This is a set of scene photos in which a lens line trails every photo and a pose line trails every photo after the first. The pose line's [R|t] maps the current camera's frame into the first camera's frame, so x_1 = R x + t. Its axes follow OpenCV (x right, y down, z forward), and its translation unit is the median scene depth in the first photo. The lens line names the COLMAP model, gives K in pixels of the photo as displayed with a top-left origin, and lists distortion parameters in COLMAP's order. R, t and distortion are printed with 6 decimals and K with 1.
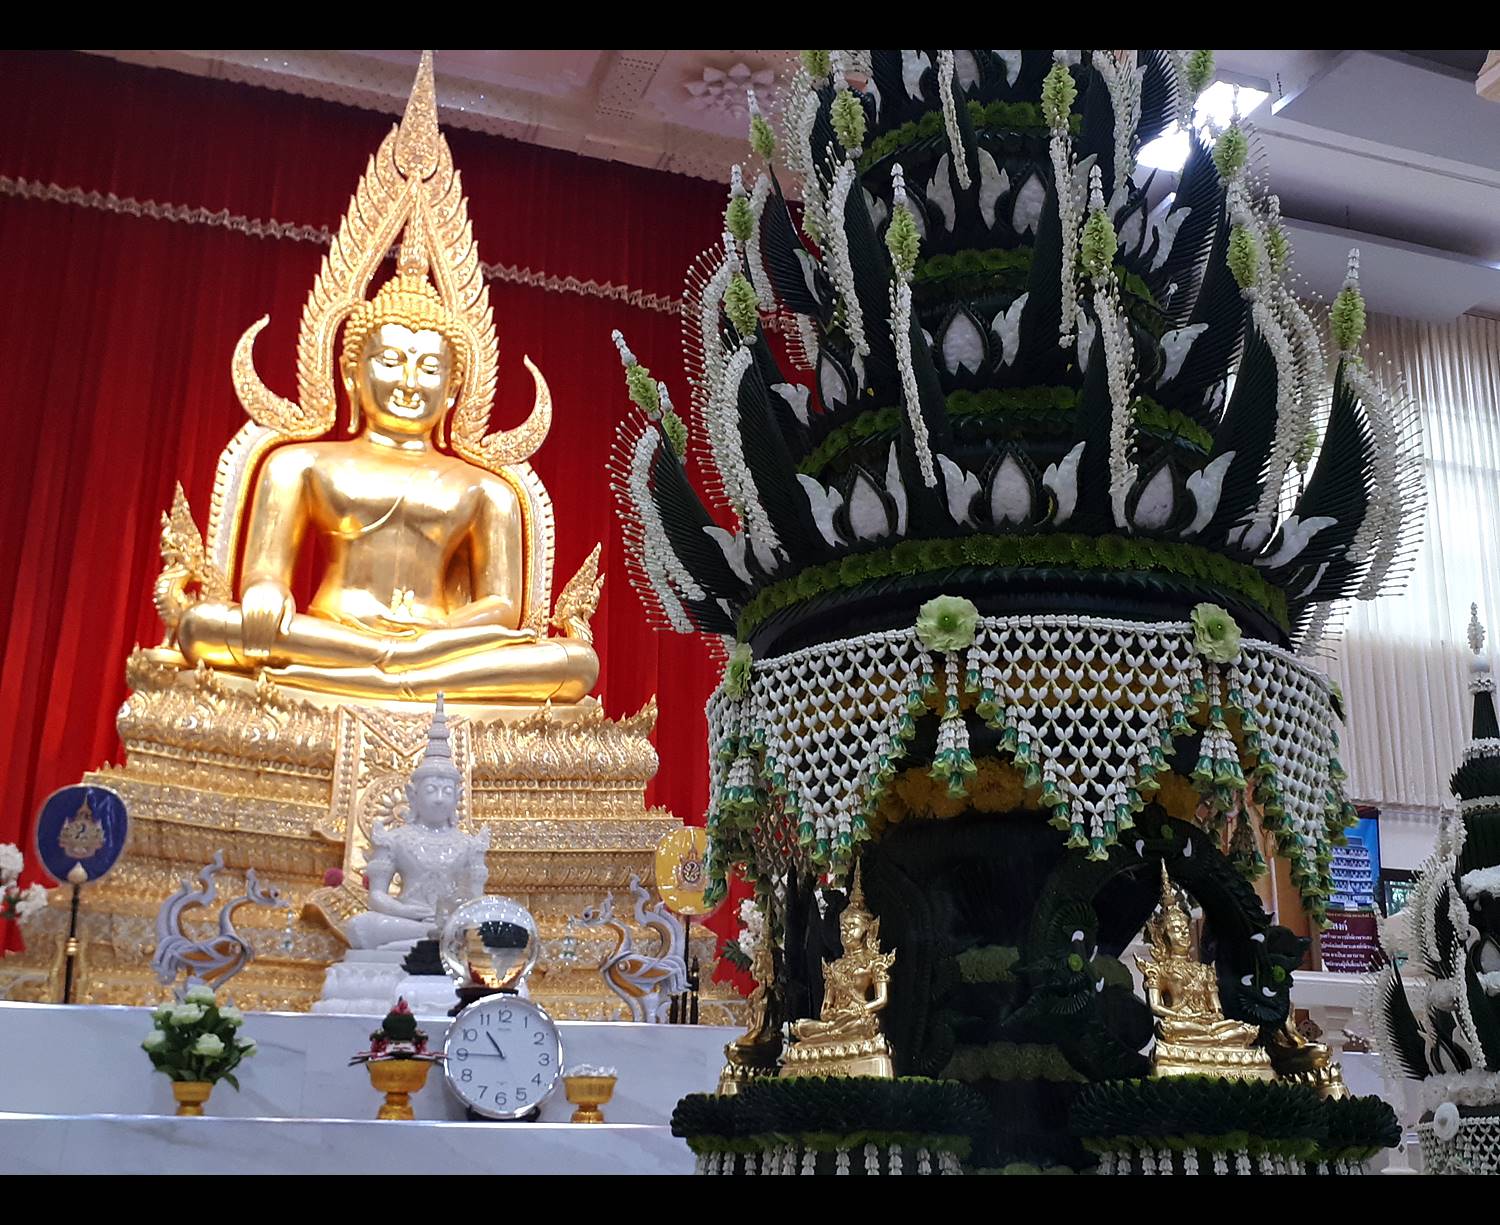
lens RADIAL K [[1780.2, 0, 776.3], [0, 1780.2, 619.2], [0, 0, 1]] dist [0.318685, -1.211829]
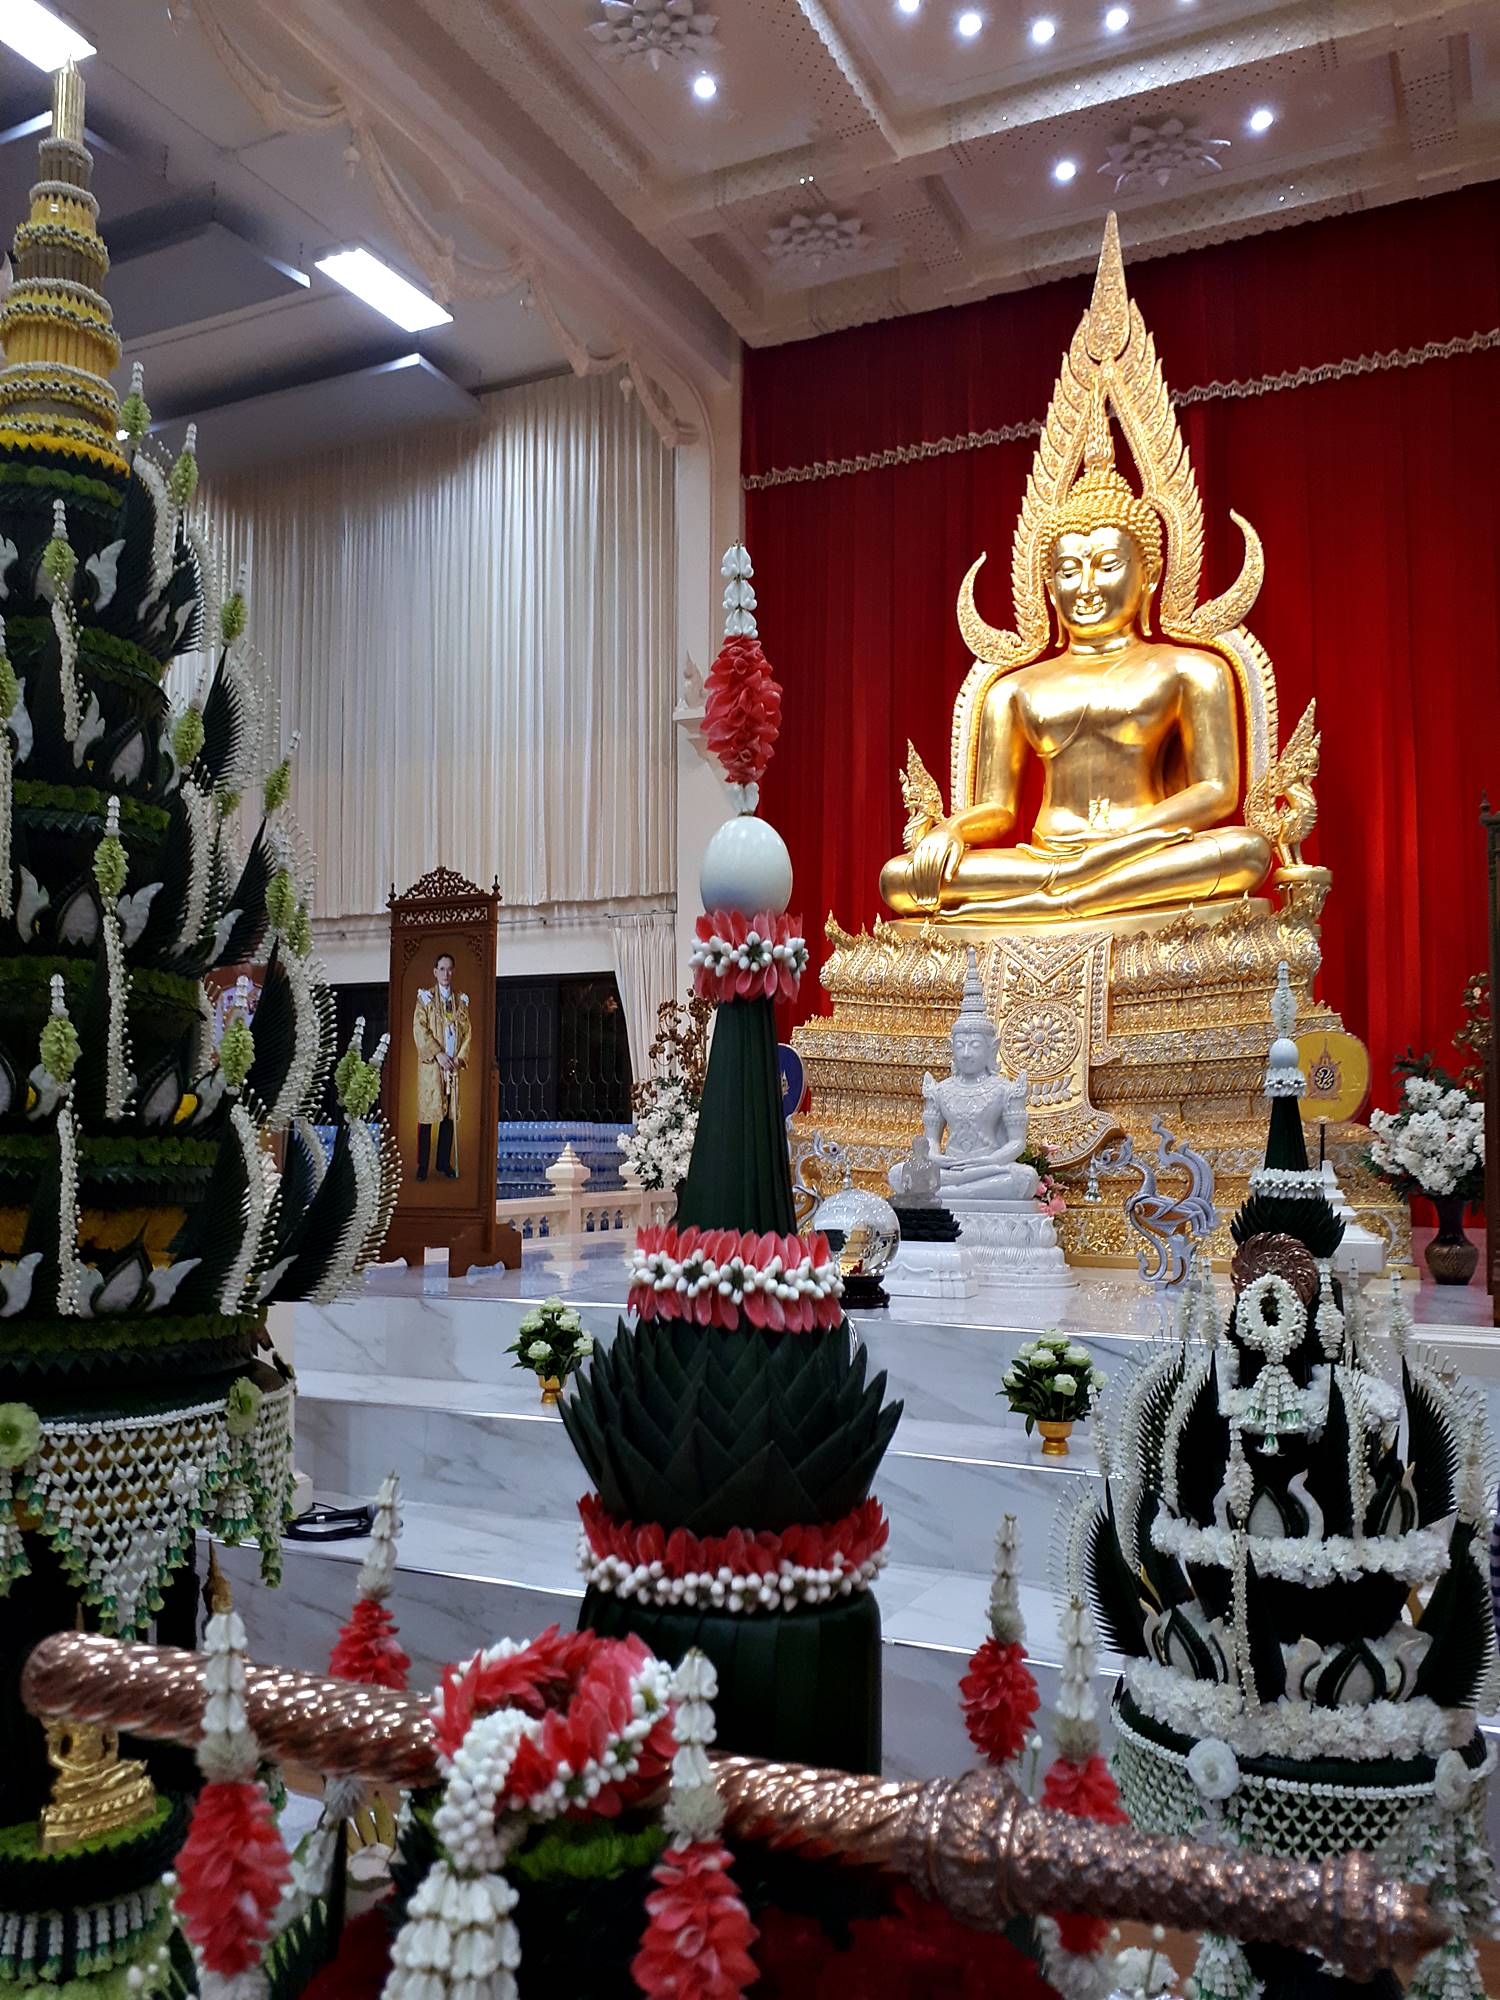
lens RADIAL K [[1605.6, 0, 735.7], [0, 1605.6, 1027.2], [0, 0, 1]] dist [0.100175, -0.210987]
pose [[0.692485, -0.060506, -0.718891, 0.346463], [0.212617, 0.969335, 0.123223, -0.053747], [0.689390, -0.238179, 0.684114, 0.214245]]
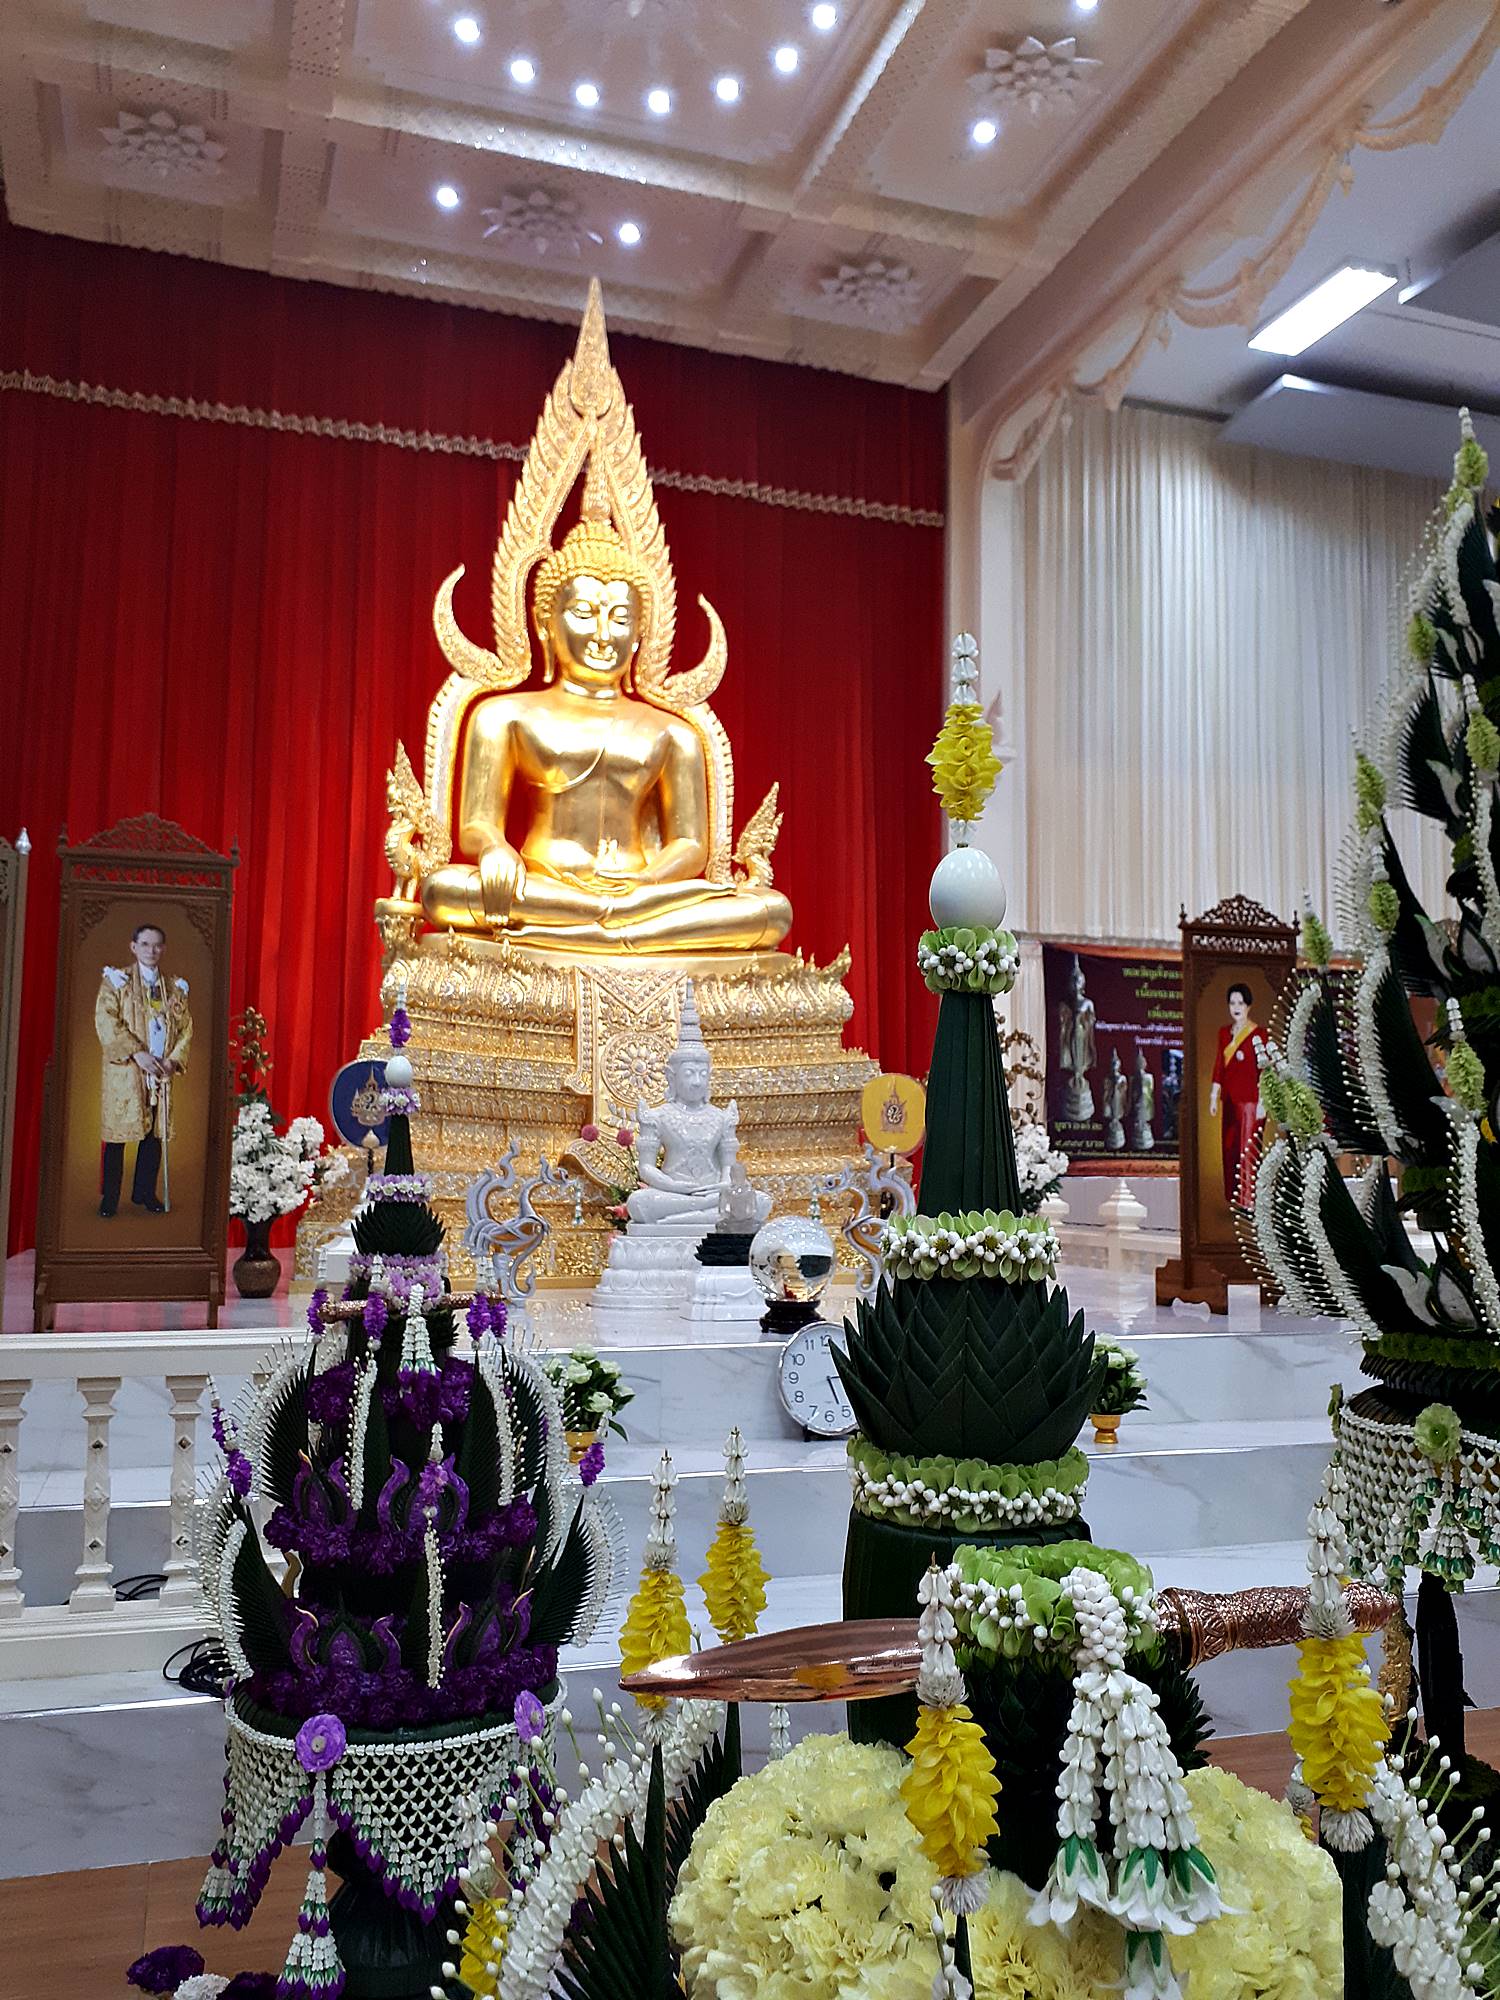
lens RADIAL K [[1576.7, 0, 758.4], [0, 1576.7, 1057.0], [0, 0, 1]] dist [0.097347, -0.215840]
pose [[0.999771, -0.005257, -0.020765, -0.109780], [0.009669, 0.975790, 0.218494, -0.106979], [0.019114, -0.218645, 0.975617, 0.053284]]
